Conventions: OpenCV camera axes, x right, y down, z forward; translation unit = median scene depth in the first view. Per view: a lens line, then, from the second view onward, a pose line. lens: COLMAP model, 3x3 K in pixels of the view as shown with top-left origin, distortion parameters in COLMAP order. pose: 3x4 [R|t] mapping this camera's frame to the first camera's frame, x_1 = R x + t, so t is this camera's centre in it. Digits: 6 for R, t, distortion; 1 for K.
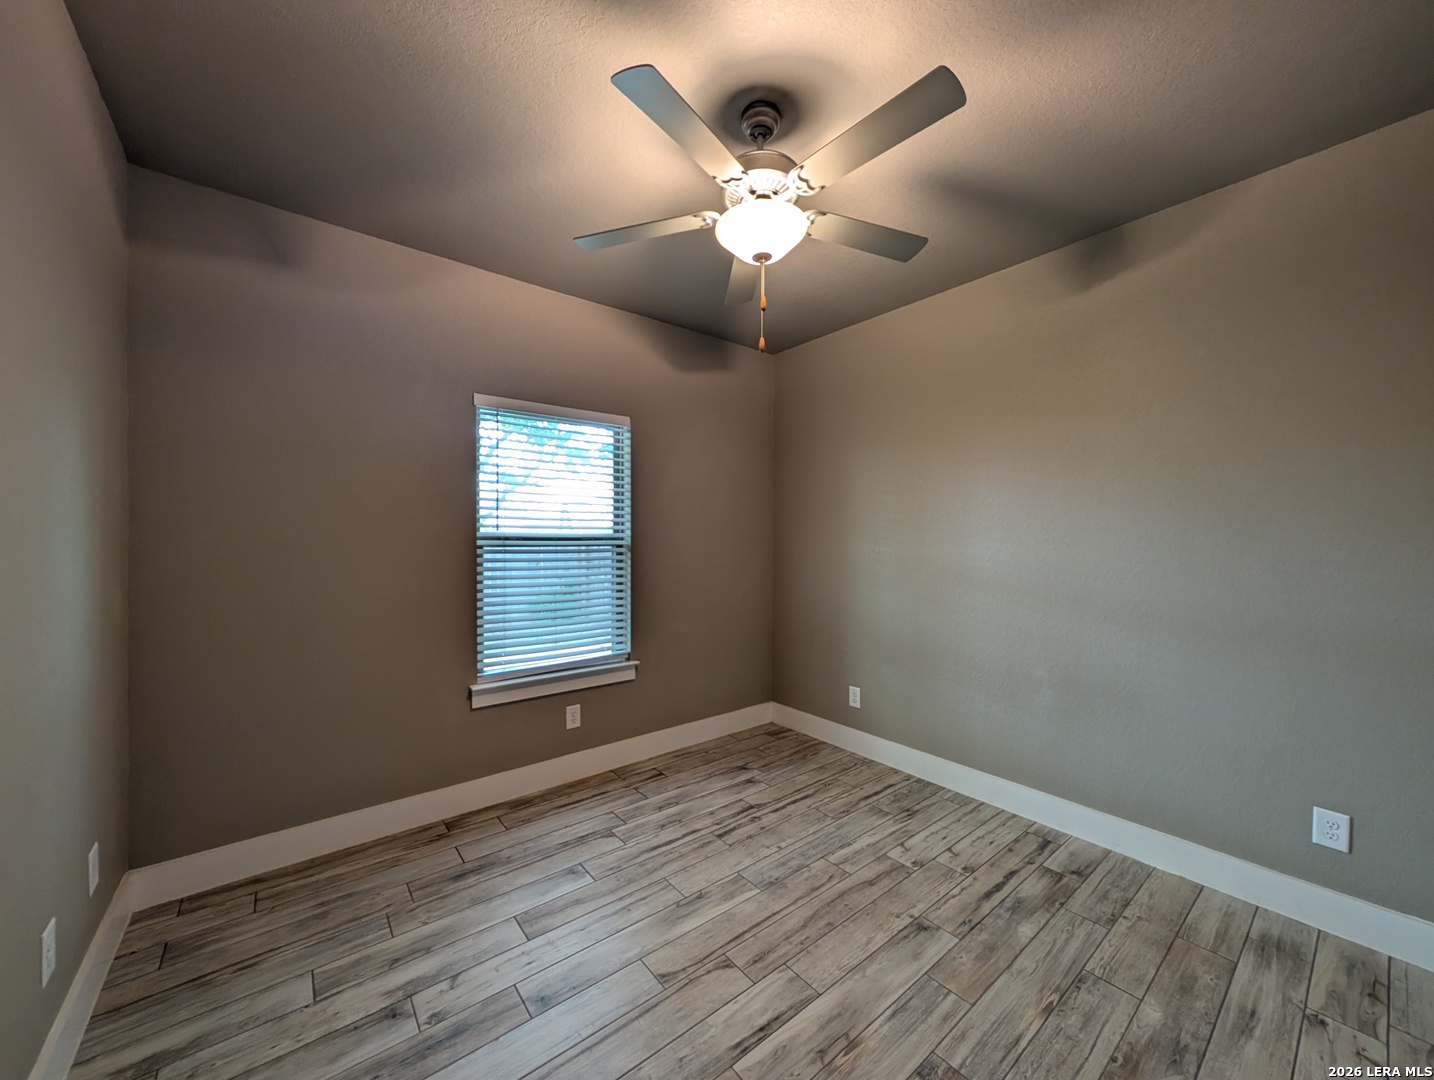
lens RADIAL K [[543.0, 0, 719.6], [0, 543.0, 541.1], [0, 0, 1]] dist [0.000652, 0.000439]
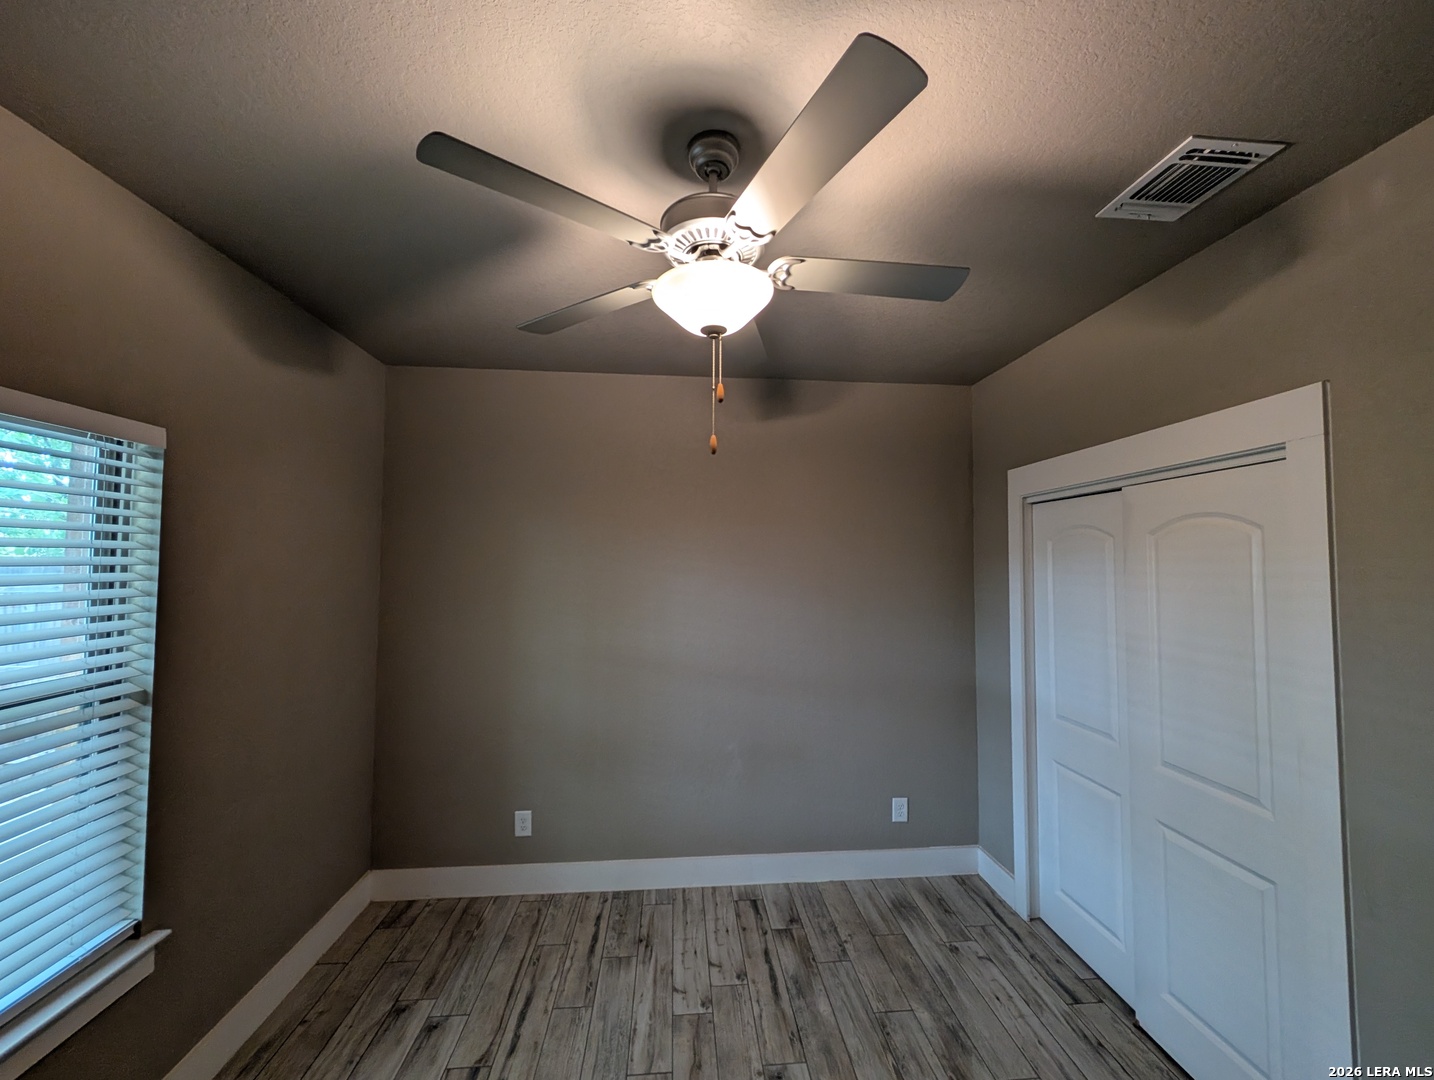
lens RADIAL K [[543.0, 0, 719.6], [0, 543.0, 541.1], [0, 0, 1]] dist [0.000652, 0.000439]
pose [[0.559399, 0.034285, 0.828189, -0.369047], [0.000596, 0.999127, -0.041764, -0.134916], [-0.828898, 0.023856, 0.558890, 0.396616]]
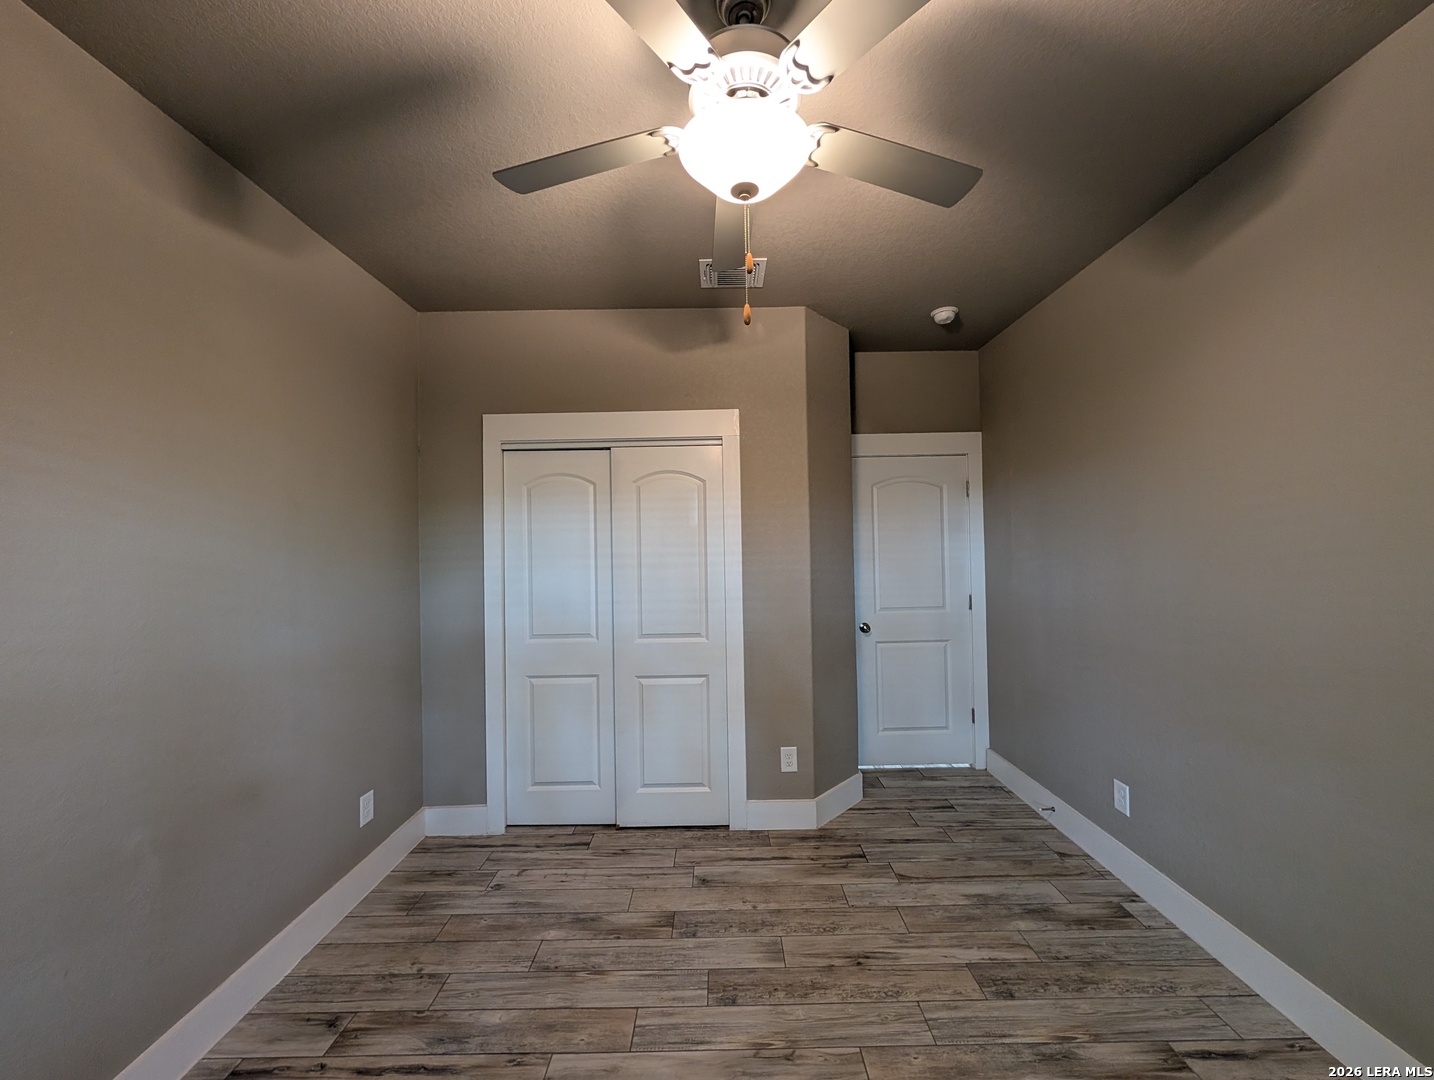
lens RADIAL K [[543.0, 0, 719.6], [0, 543.0, 541.1], [0, 0, 1]] dist [0.000652, 0.000439]
pose [[-0.778585, 0.018489, 0.627266, -0.226735], [0.019368, 0.999798, -0.005430, -0.046294], [-0.627240, 0.007921, -0.778786, 1.081305]]
